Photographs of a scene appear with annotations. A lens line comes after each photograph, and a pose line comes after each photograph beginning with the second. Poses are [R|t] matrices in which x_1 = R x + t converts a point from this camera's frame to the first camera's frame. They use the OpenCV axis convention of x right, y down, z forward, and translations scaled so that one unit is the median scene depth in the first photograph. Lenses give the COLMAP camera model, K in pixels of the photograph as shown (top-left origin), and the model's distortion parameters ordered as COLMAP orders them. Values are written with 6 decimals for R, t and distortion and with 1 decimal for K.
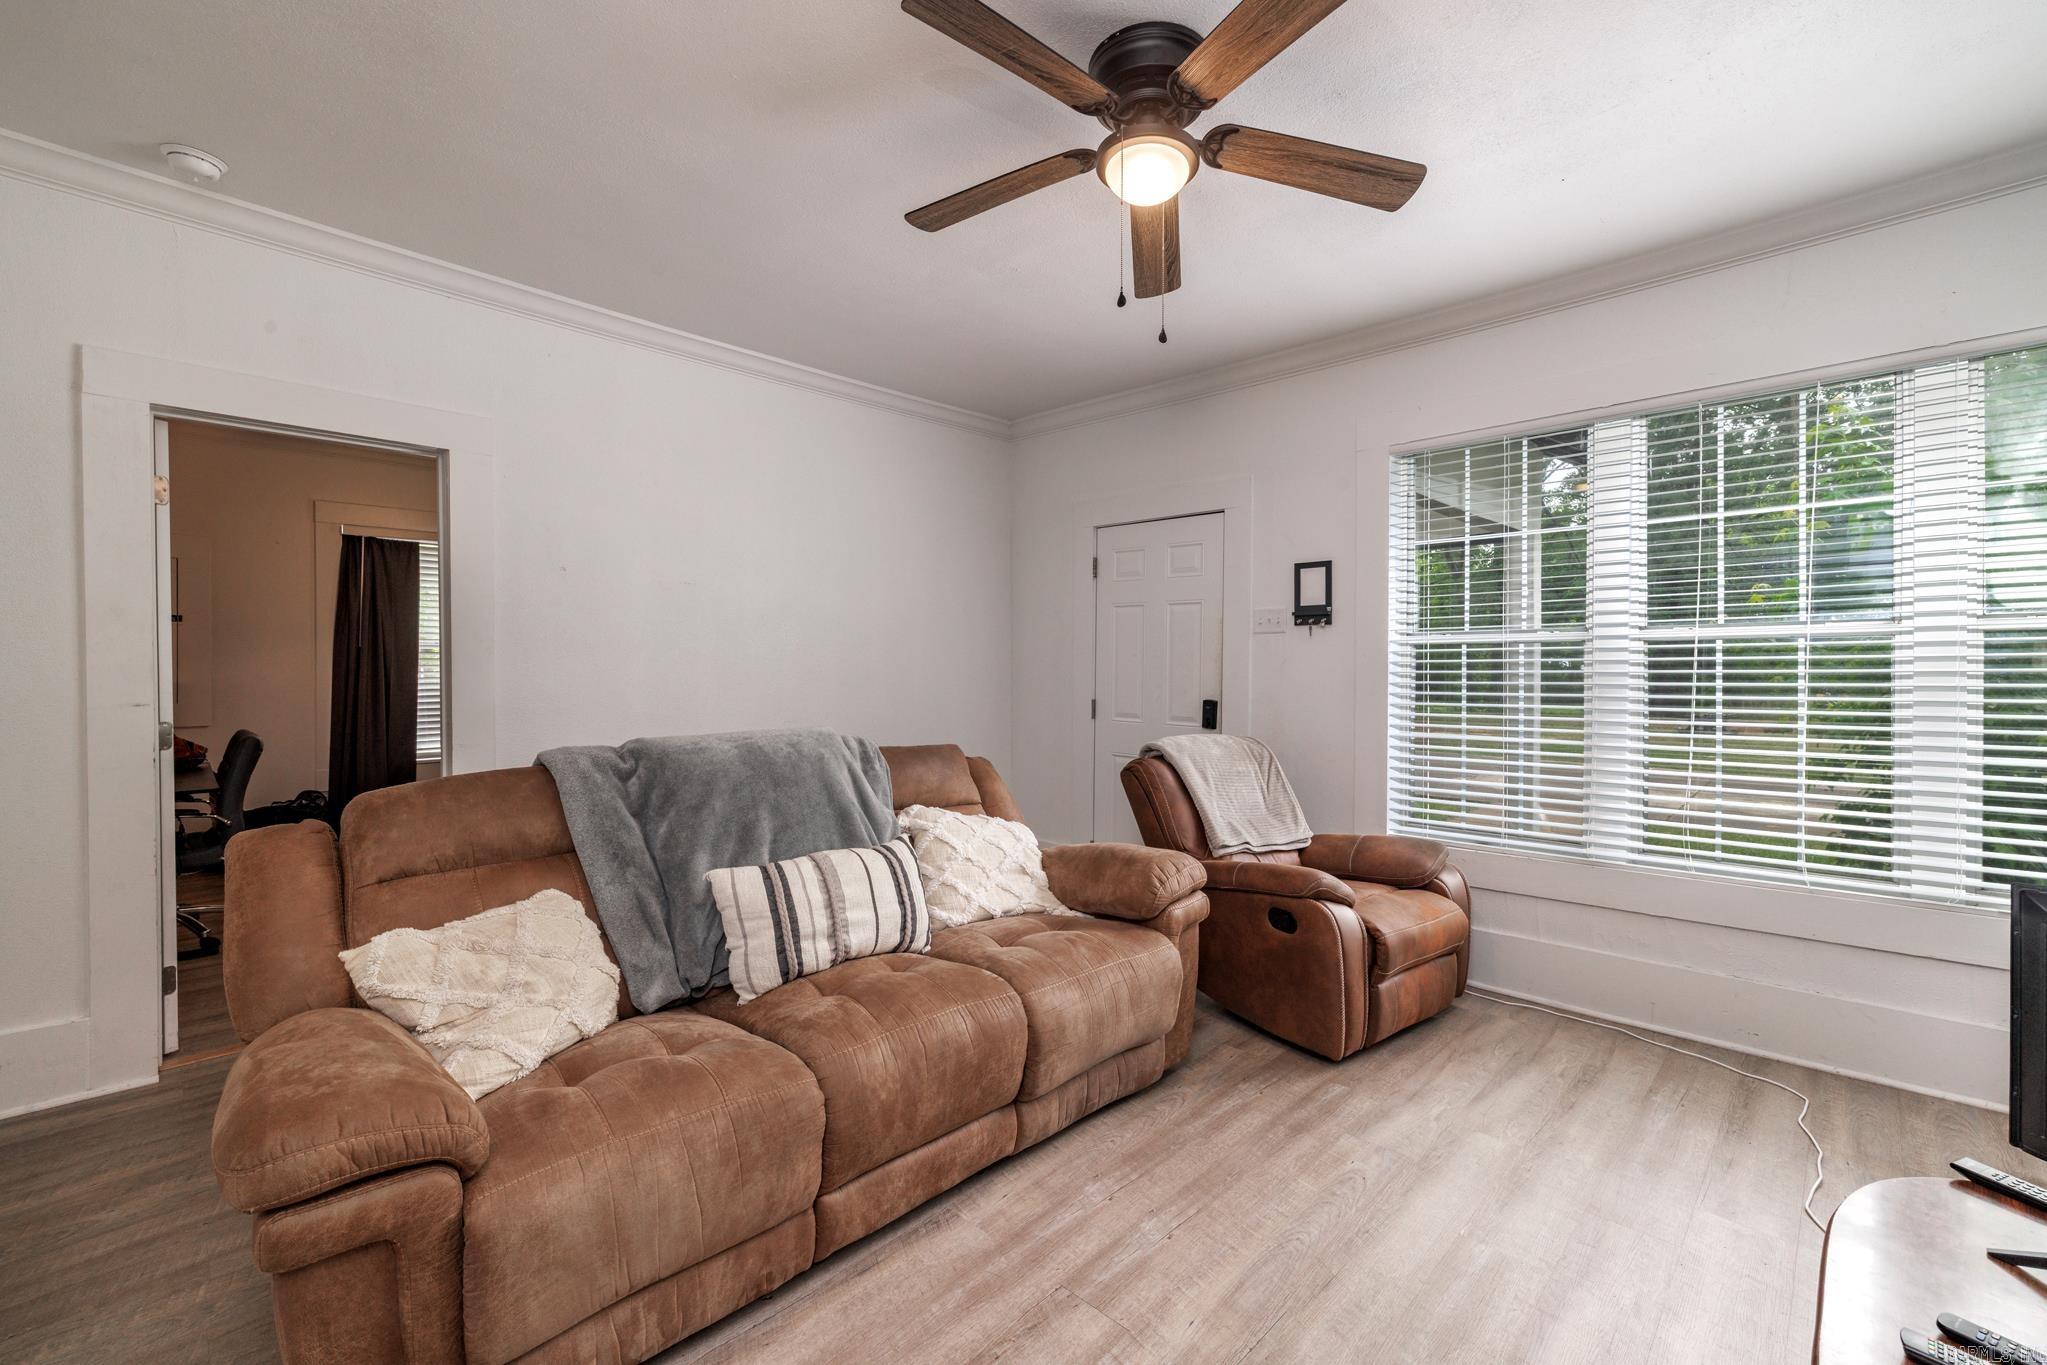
lens RADIAL K [[880.2, 0, 1009.5], [0, 880.2, 670.7], [0, 0, 1]] dist [0.000973, 0.000305]
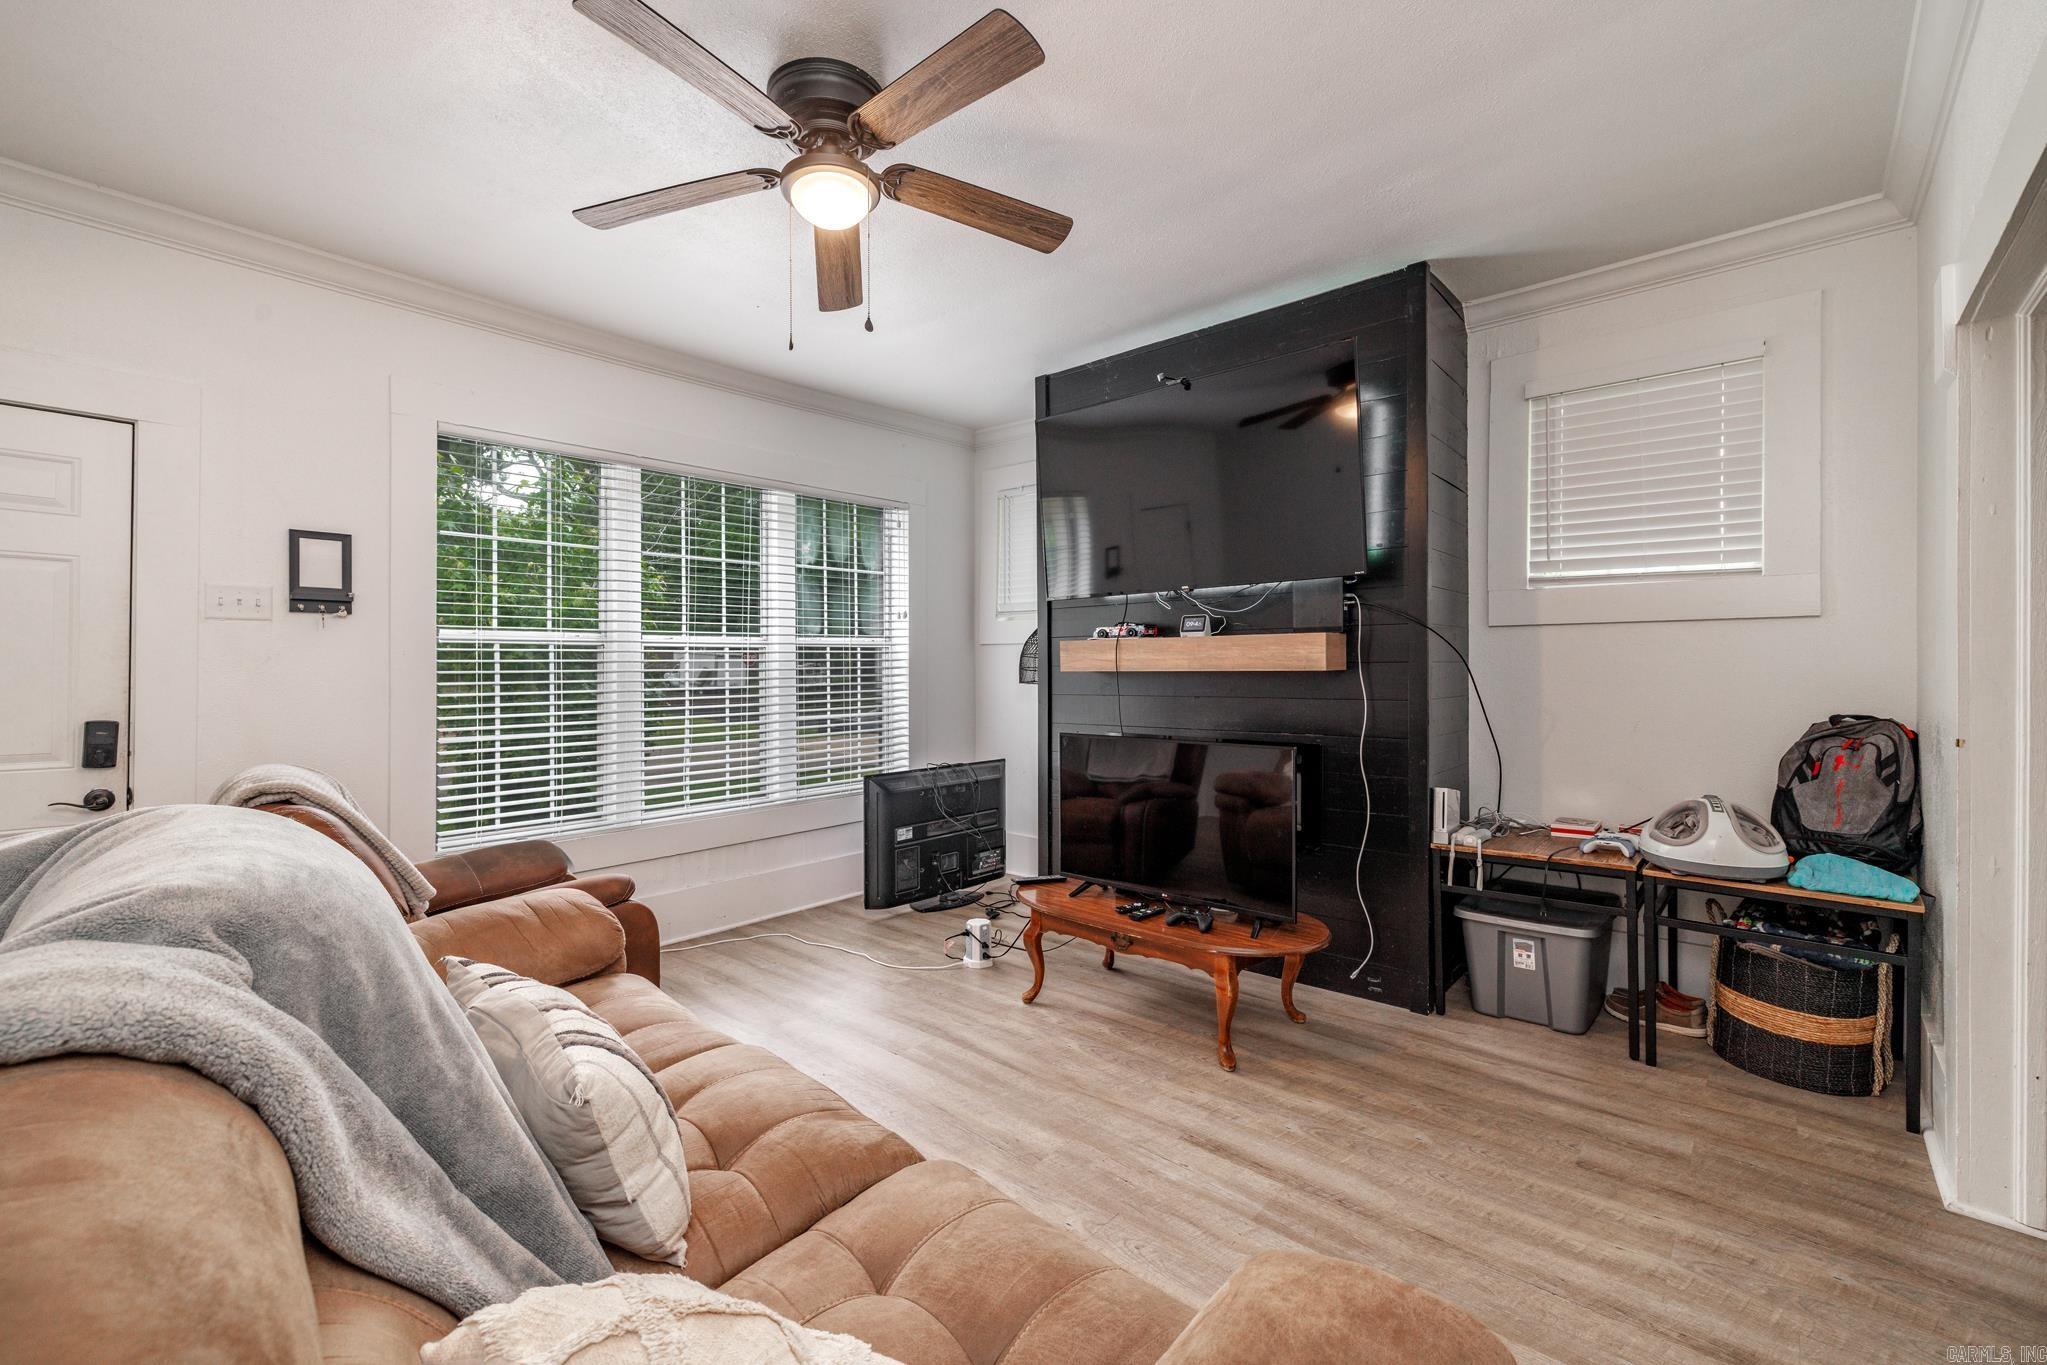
lens RADIAL K [[880.2, 0, 1005.5], [0, 880.2, 668.0], [0, 0, 1]] dist [0.000973, 0.000305]
pose [[-0.049526, -0.001480, 0.998772, -0.467597], [0.008397, 0.999963, 0.001898, 0.000362], [-0.998738, 0.008481, -0.049512, 0.440960]]
